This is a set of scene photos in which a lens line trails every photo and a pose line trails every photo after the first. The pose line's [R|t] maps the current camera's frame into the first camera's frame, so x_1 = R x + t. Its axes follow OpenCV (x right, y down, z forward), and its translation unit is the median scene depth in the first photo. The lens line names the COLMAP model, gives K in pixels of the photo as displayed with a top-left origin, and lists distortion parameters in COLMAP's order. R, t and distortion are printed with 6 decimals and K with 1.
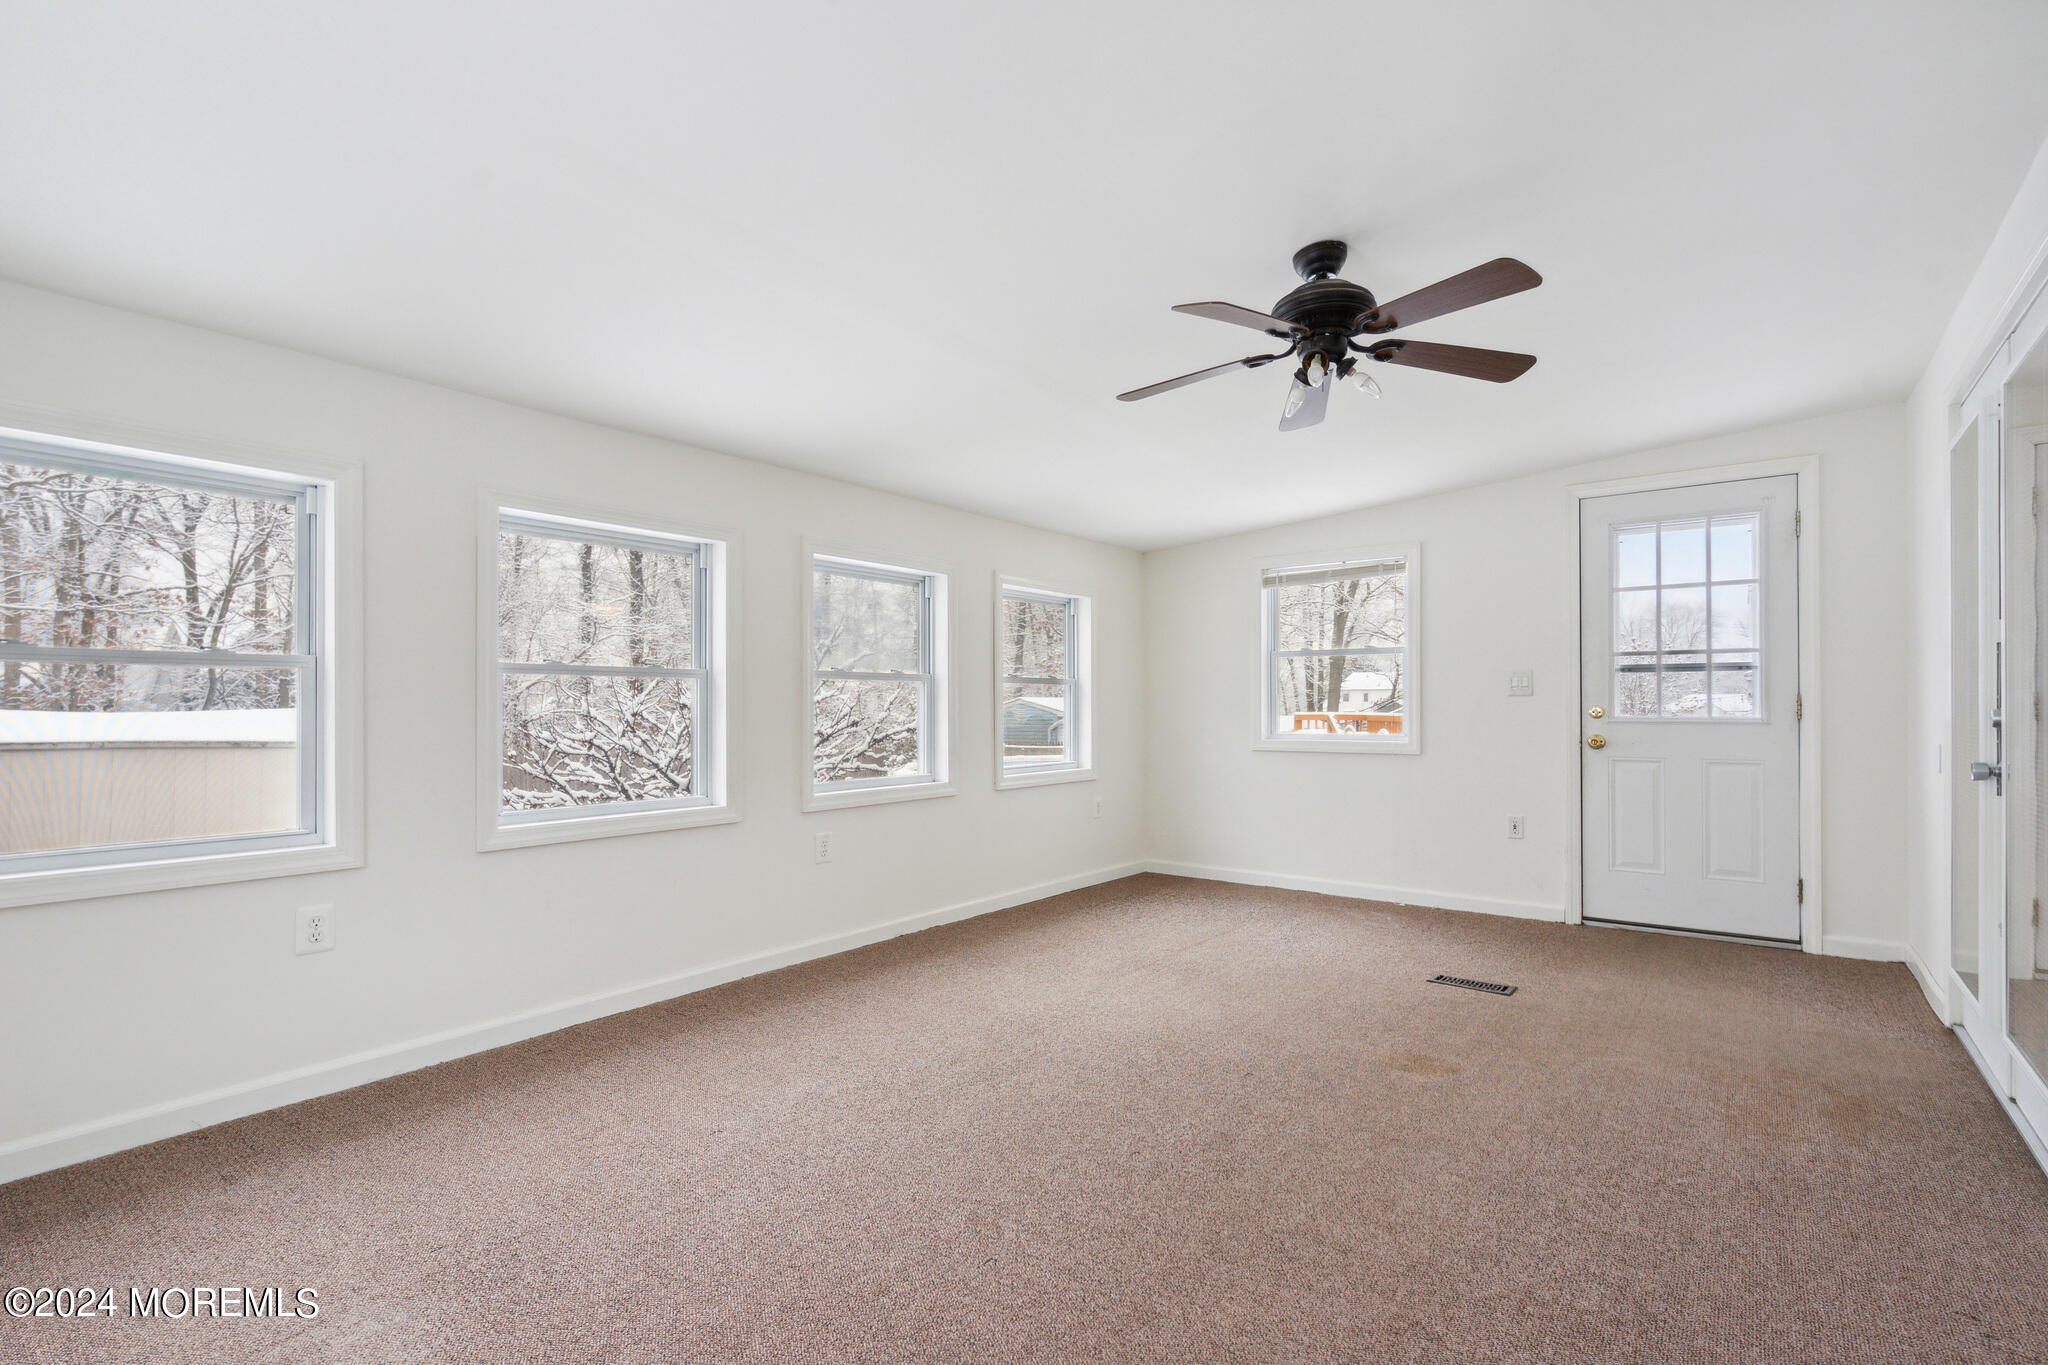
lens RADIAL K [[948.4, 0, 1010.8], [0, 948.4, 697.2], [0, 0, 1]] dist [-0.001595, -0.000019]
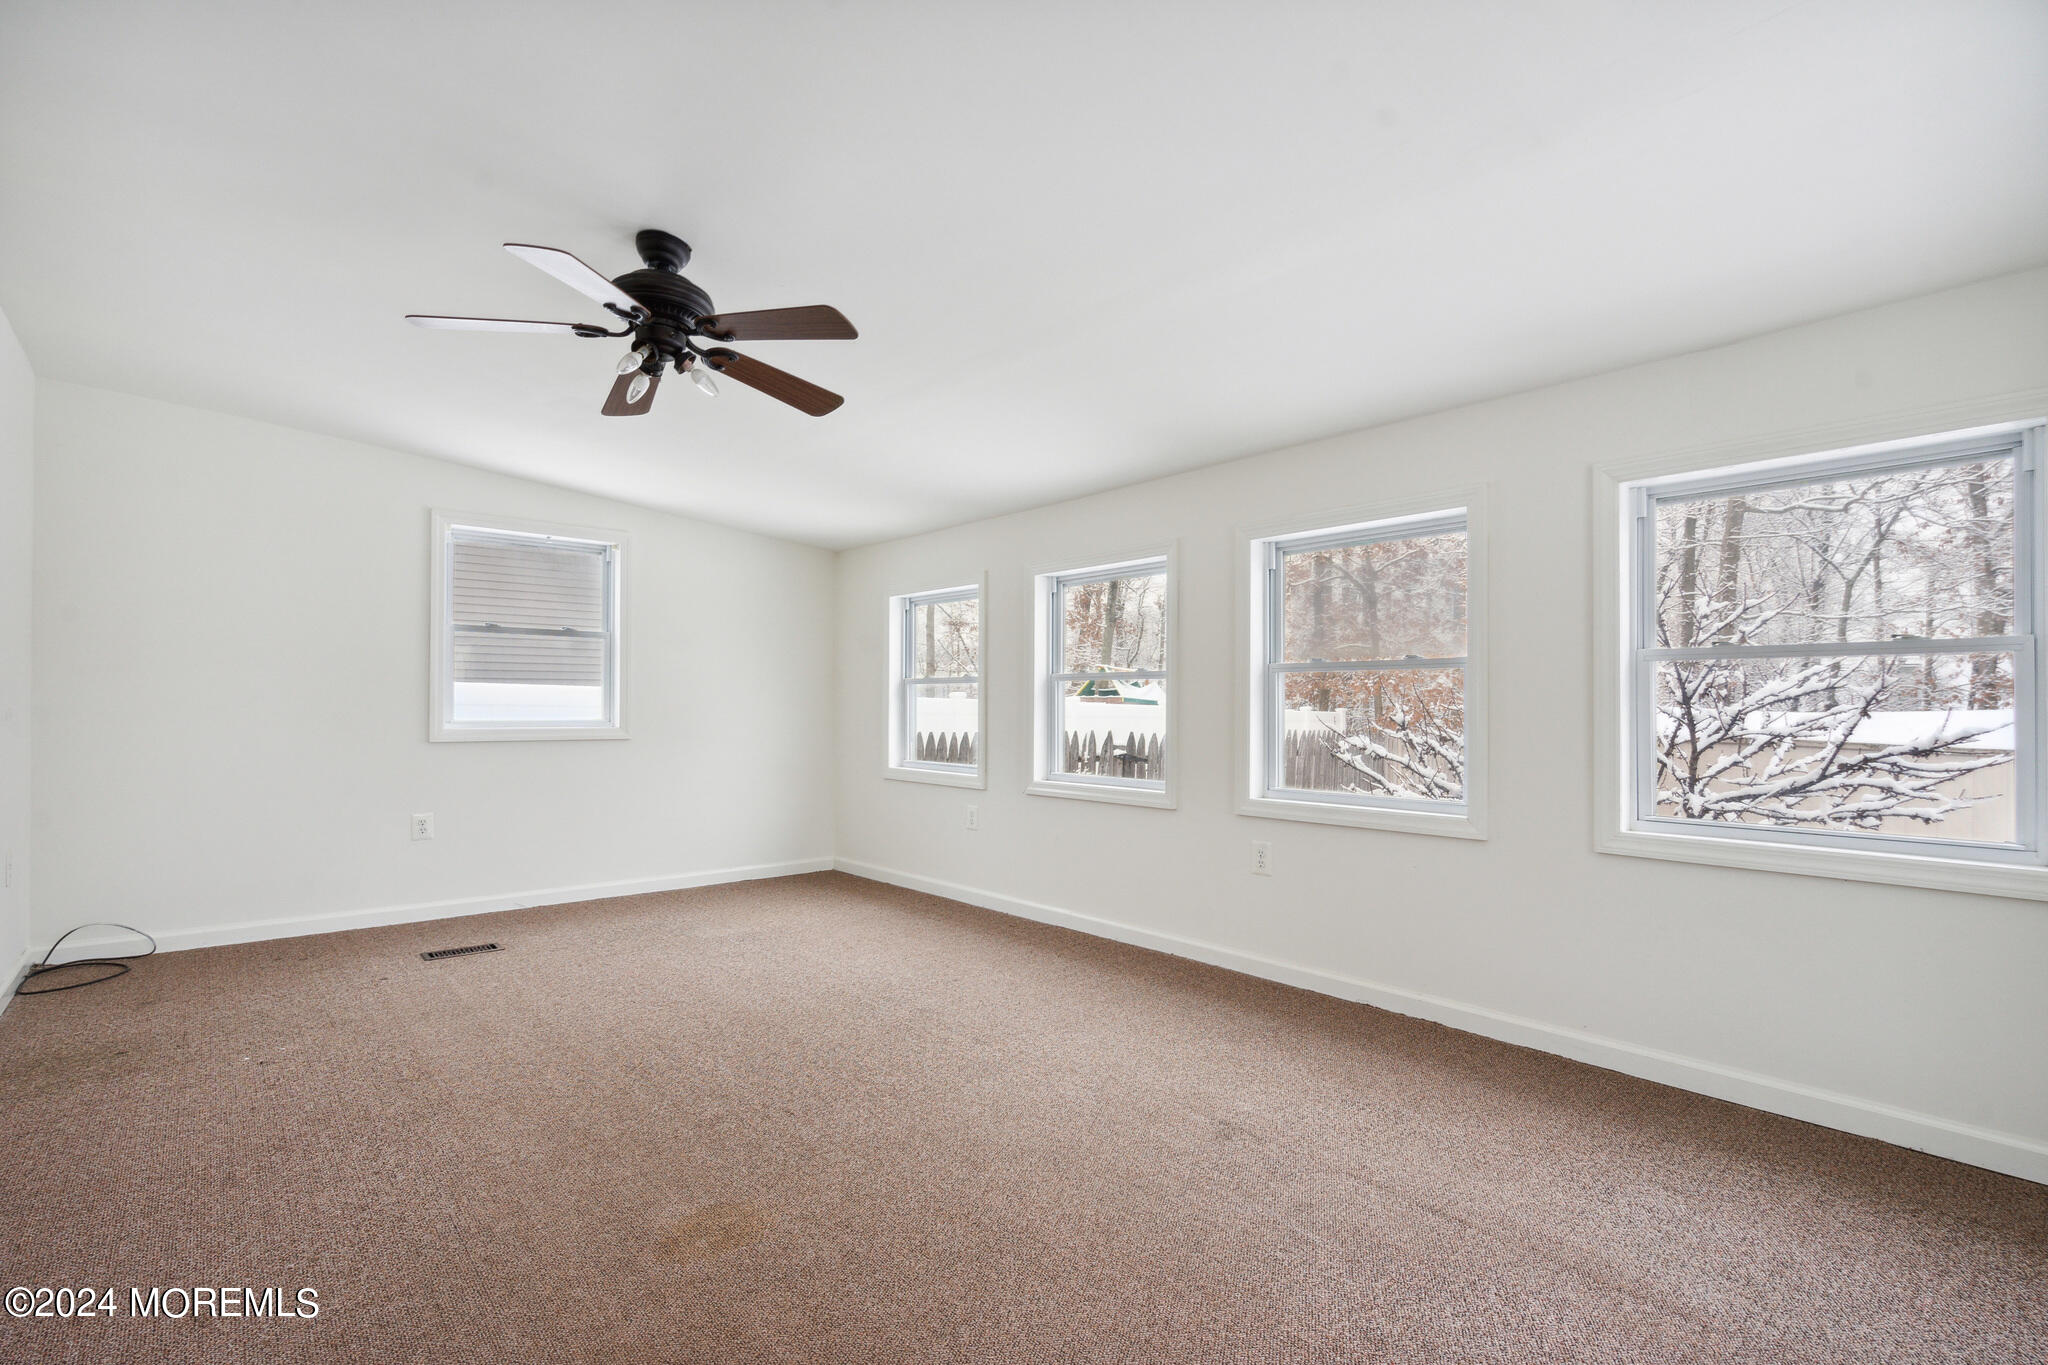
lens RADIAL K [[955.5, 0, 1023.5], [0, 955.5, 692.1], [0, 0, 1]] dist [0.019237, 0.000156]
pose [[-0.203431, -0.010691, -0.979031, 0.906584], [0.013145, 0.999820, -0.013650, 0.009944], [0.979001, -0.015646, -0.203254, 1.157827]]
